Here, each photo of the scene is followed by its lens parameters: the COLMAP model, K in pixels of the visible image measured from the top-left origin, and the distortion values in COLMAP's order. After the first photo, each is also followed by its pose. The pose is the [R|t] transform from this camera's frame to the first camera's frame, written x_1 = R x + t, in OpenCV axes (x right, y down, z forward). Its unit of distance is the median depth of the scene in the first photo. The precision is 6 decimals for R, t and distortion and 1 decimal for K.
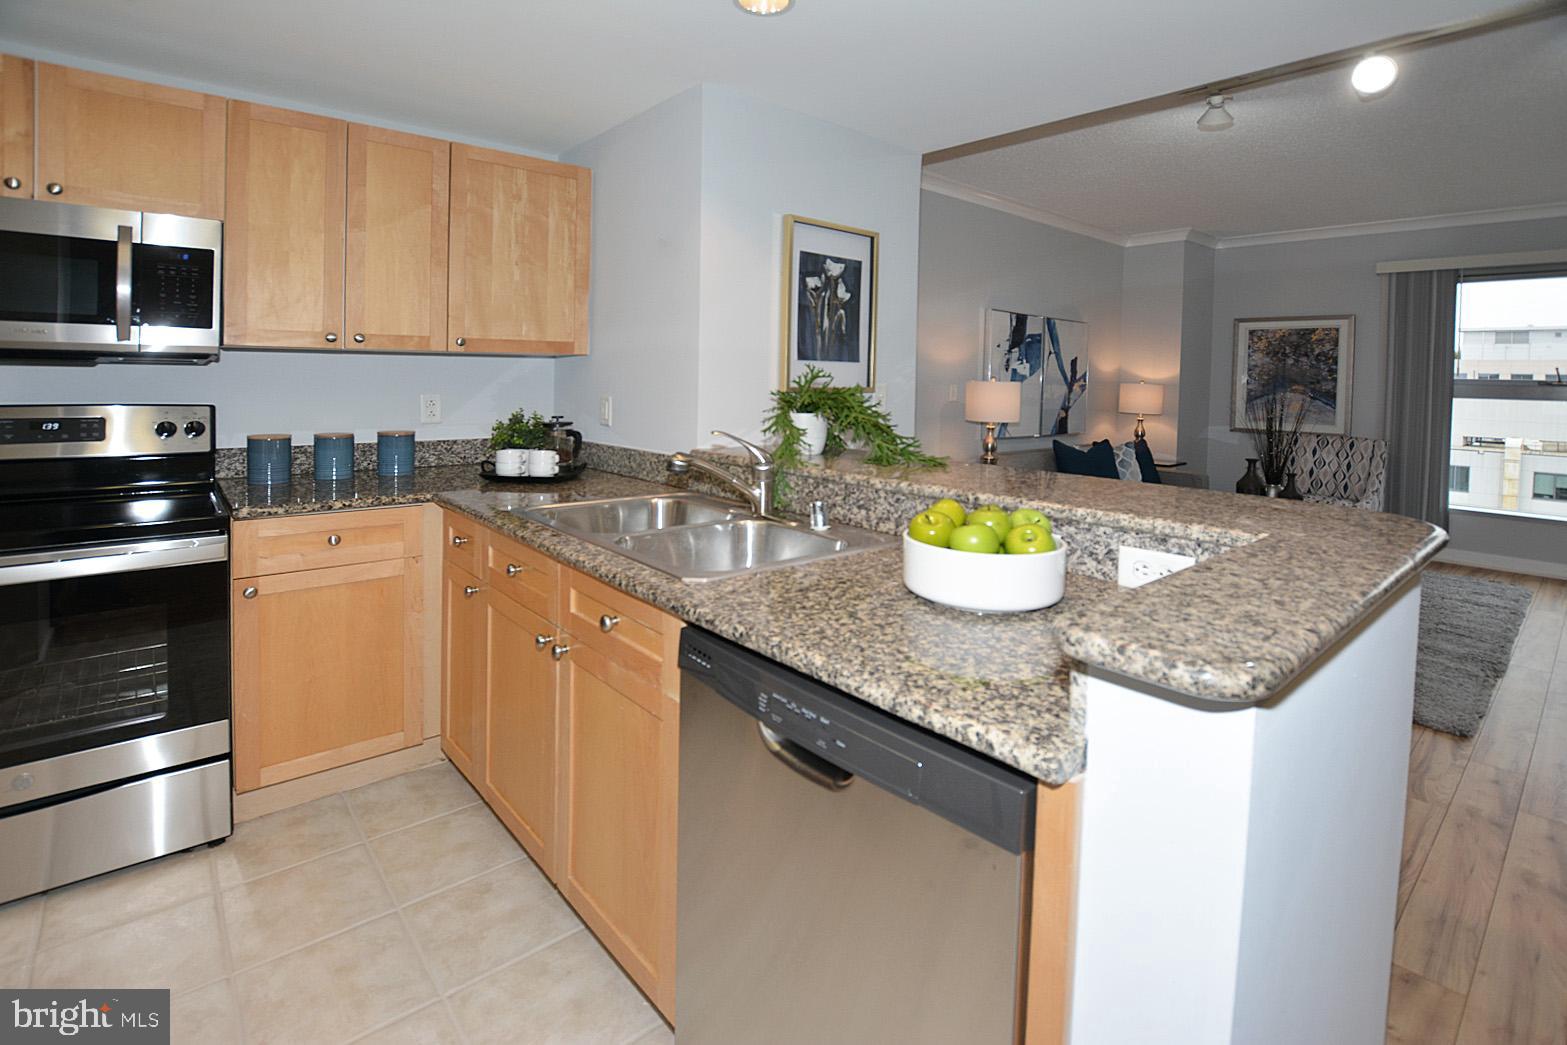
lens RADIAL K [[792.5, 0, 739.9], [0, 792.5, 410.8], [0, 0, 1]] dist [-0.057191, -0.001095]
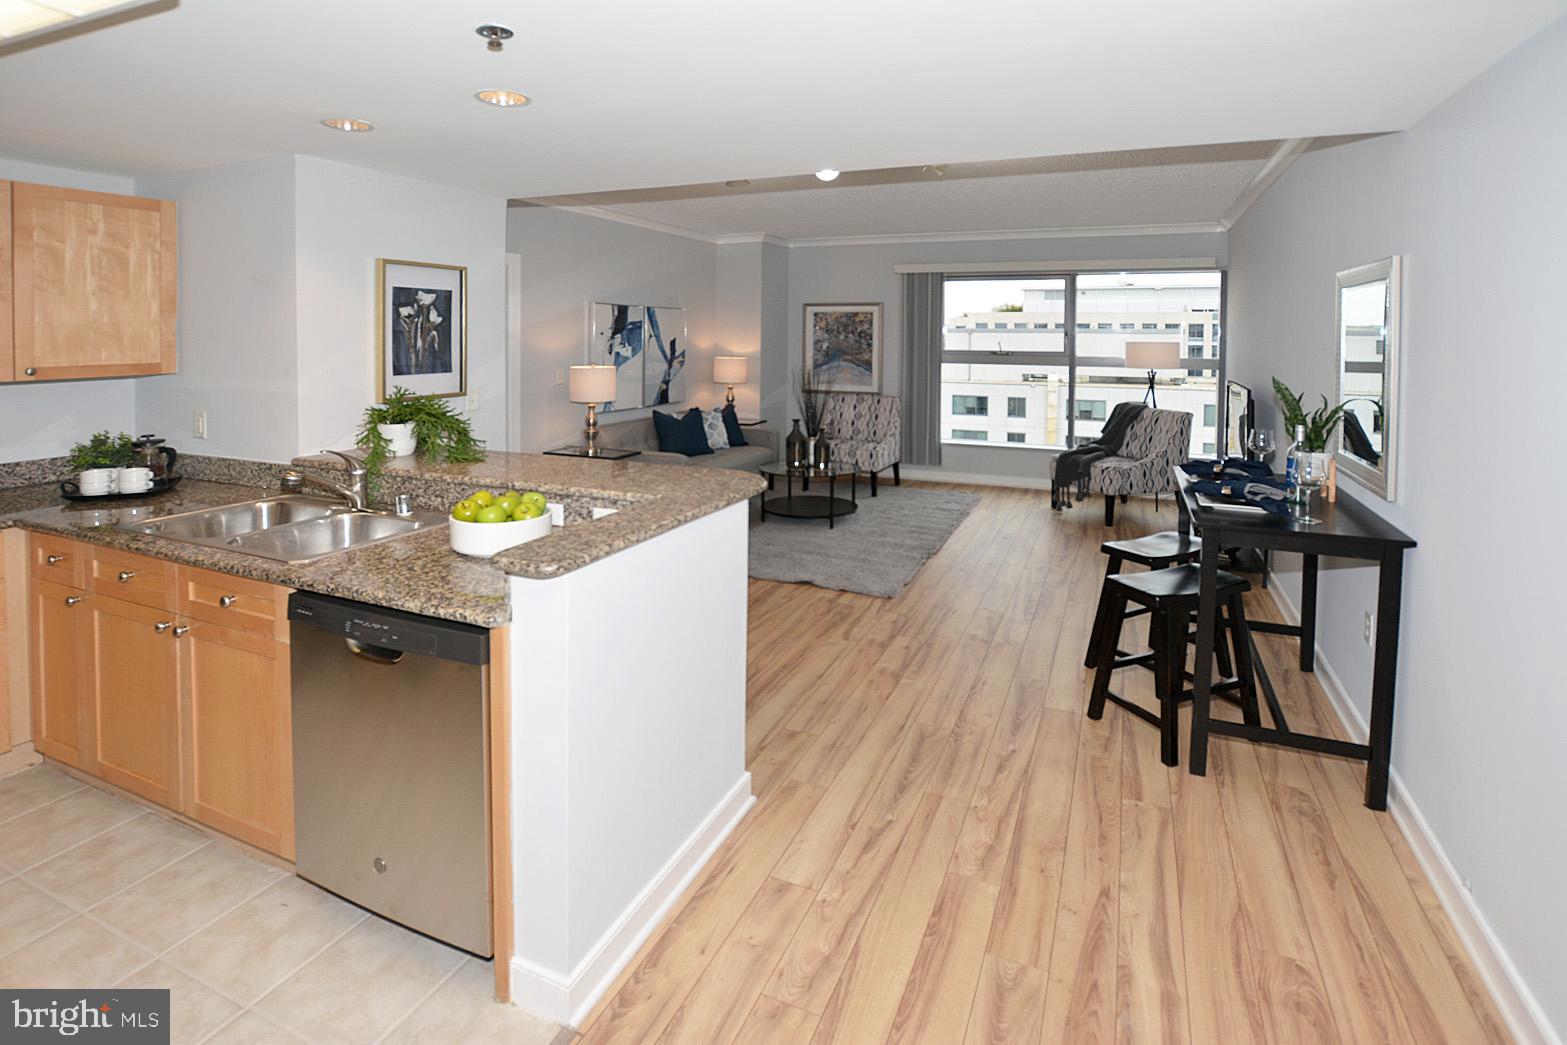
lens RADIAL K [[836.7, 0, 853.5], [0, 836.7, 356.5], [0, 0, 1]] dist [-0.018903, -0.000485]
pose [[0.861919, -0.022888, 0.506530, 0.036463], [0.023377, 0.999712, 0.005395, -0.082346], [-0.506507, 0.007191, 0.862206, -0.470845]]
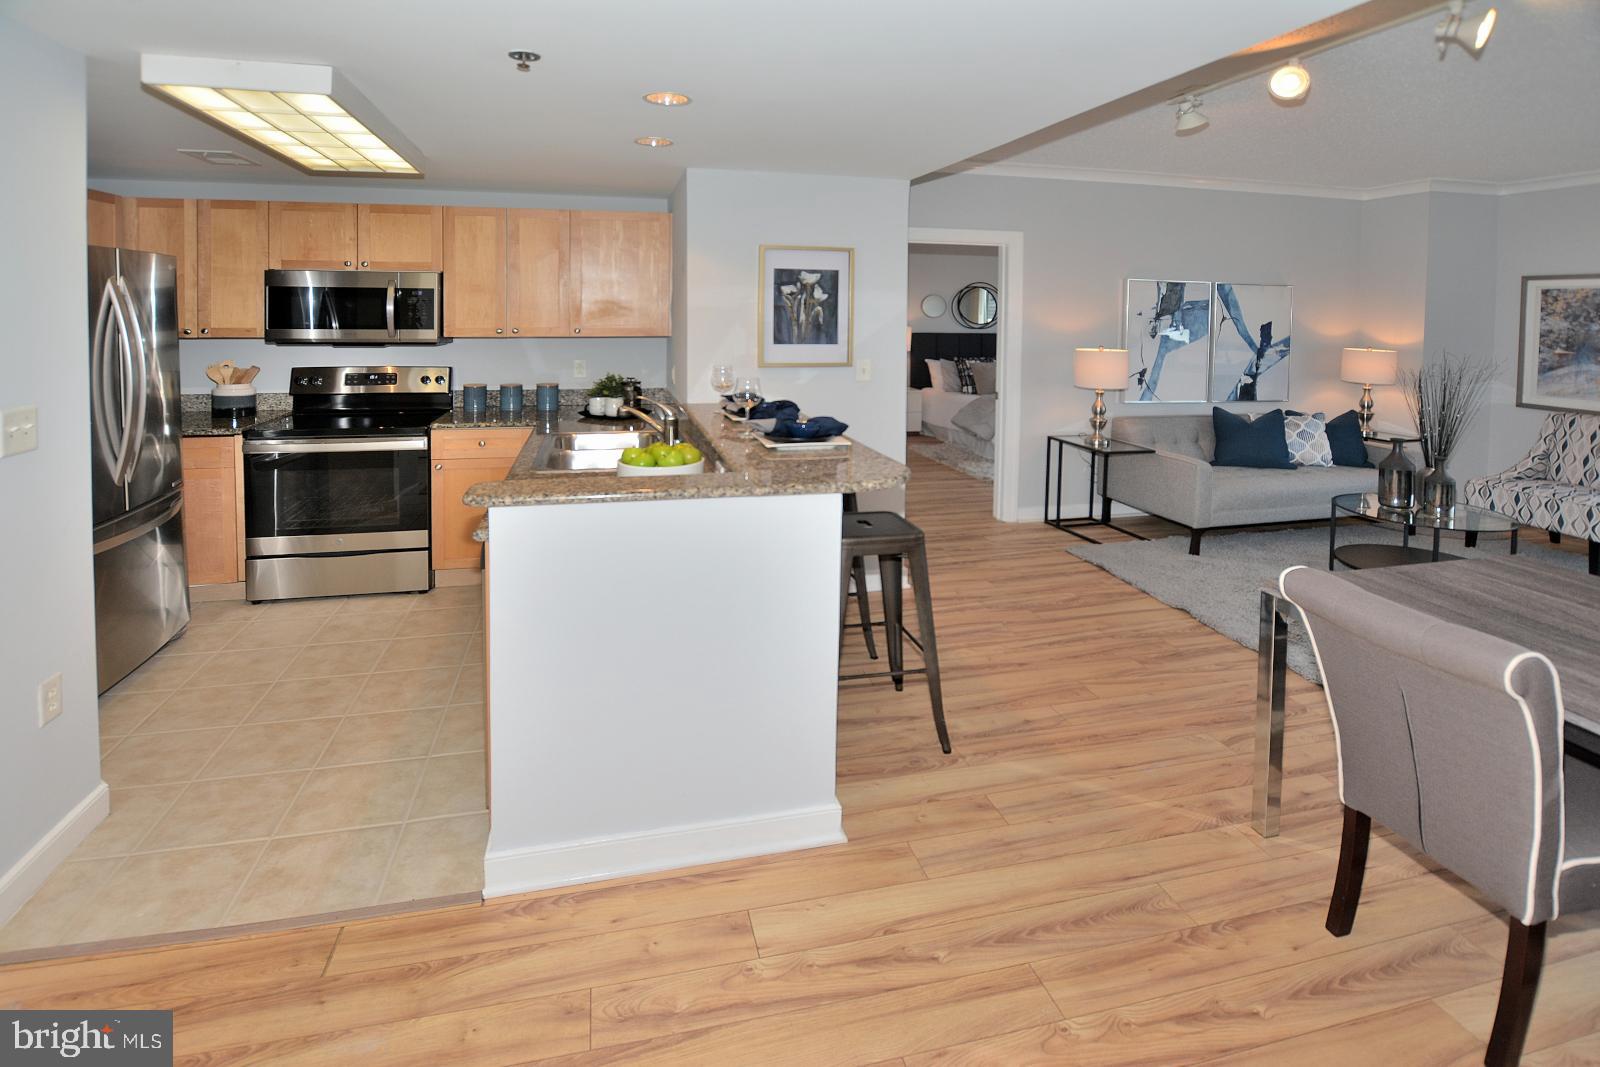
lens RADIAL K [[881.0, 0, 881.5], [0, 881.0, 331.0], [0, 0, 1]] dist [-0.005338, -0.002828]
pose [[0.903581, 0.011858, -0.428254, 0.925283], [-0.018493, 0.999765, -0.011336, -0.071932], [0.428019, 0.018162, 0.903587, -0.365501]]
